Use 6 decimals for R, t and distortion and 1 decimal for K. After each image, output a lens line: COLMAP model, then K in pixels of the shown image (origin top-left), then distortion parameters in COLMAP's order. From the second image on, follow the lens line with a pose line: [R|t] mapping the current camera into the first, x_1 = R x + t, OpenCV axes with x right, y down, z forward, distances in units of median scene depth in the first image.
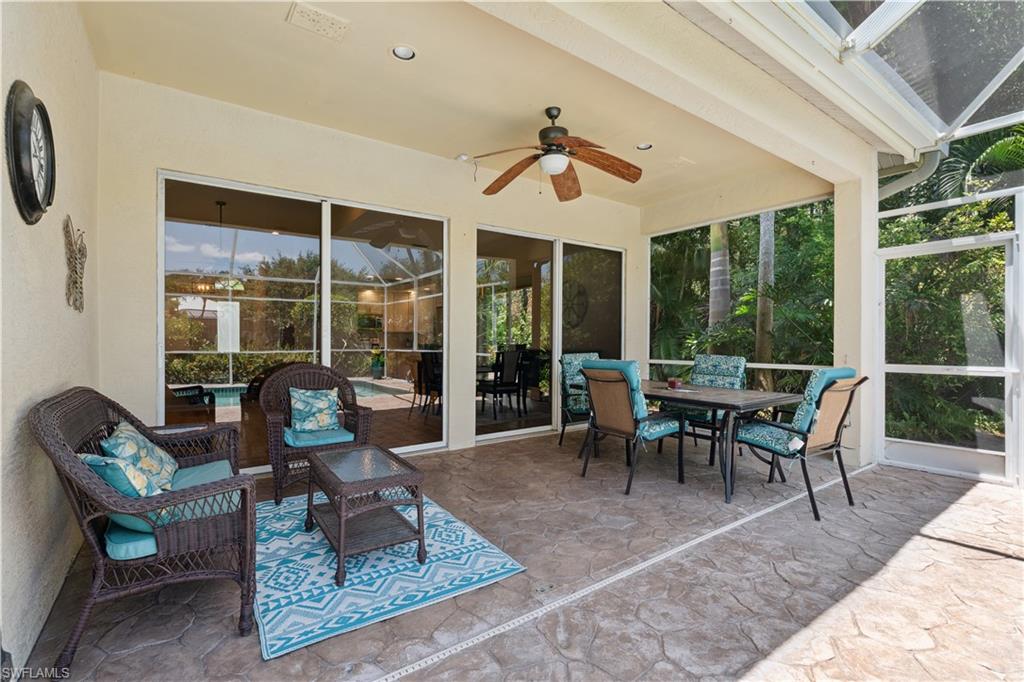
lens RADIAL K [[464.3, 0, 517.5], [0, 464.3, 344.5], [0, 0, 1]] dist [0.003927, 0.000380]
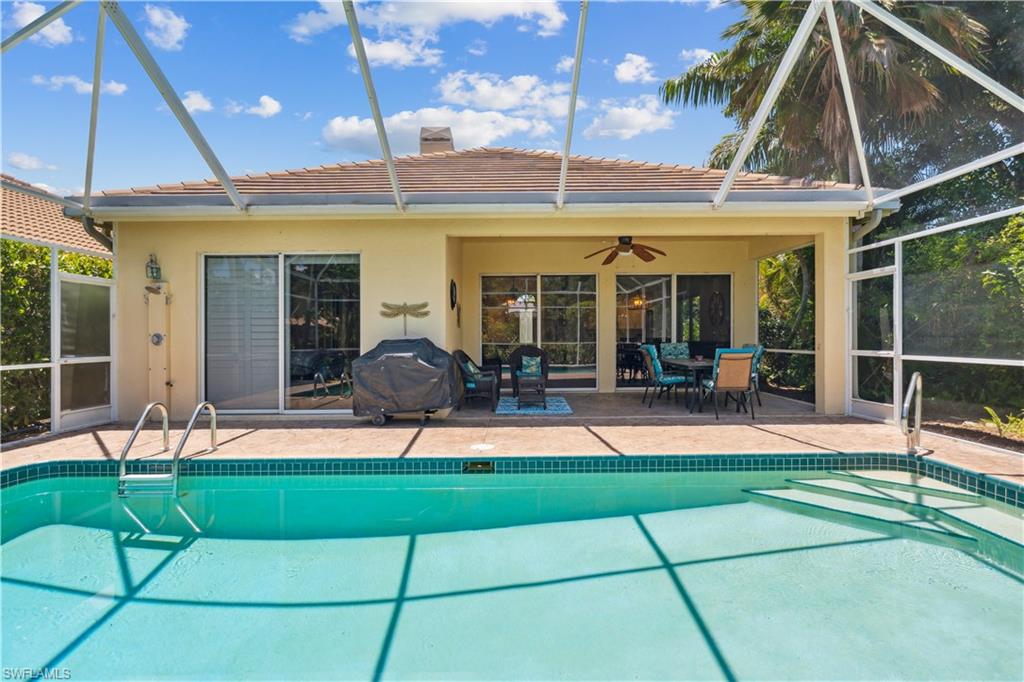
lens RADIAL K [[492.7, 0, 517.8], [0, 492.7, 339.9], [0, 0, 1]] dist [0.002307, -0.000942]
pose [[0.818535, -0.000281, -0.574456, 0.988229], [0.002621, 0.999991, 0.003245, 0.001360], [0.574450, -0.004162, 0.818529, -1.140684]]
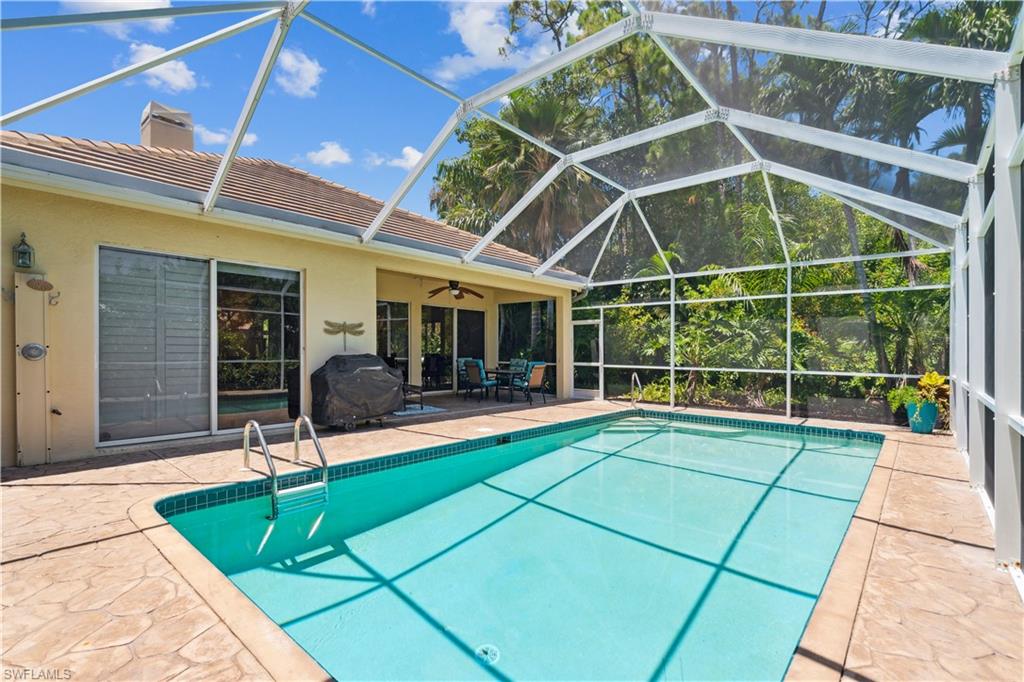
lens RADIAL K [[464.3, 0, 514.7], [0, 464.3, 345.2], [0, 0, 1]] dist [0.003927, 0.000380]
pose [[0.973908, 0.012721, 0.226587, -0.217585], [-0.008159, 0.999745, -0.021058, -0.000004], [-0.226797, 0.018660, 0.973763, -1.956215]]
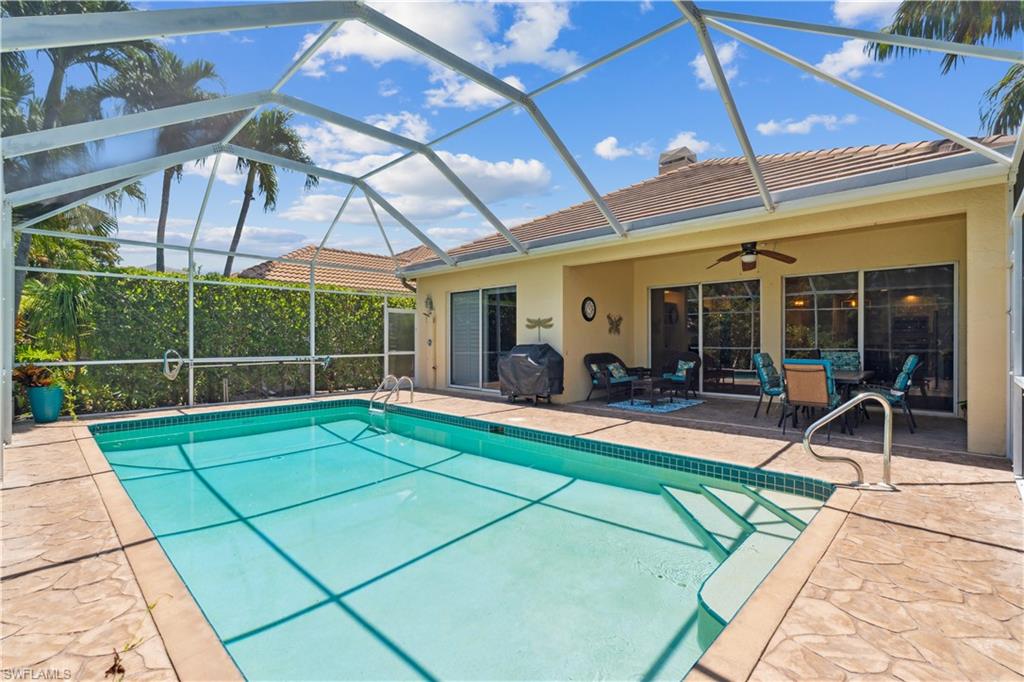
lens RADIAL K [[464.3, 0, 512.8], [0, 464.3, 344.1], [0, 0, 1]] dist [0.003927, 0.000380]
pose [[0.186086, 0.006713, -0.982511, 1.967715], [-0.009358, 0.999943, 0.005059, -0.008476], [0.982489, 0.008253, 0.186138, -0.424230]]
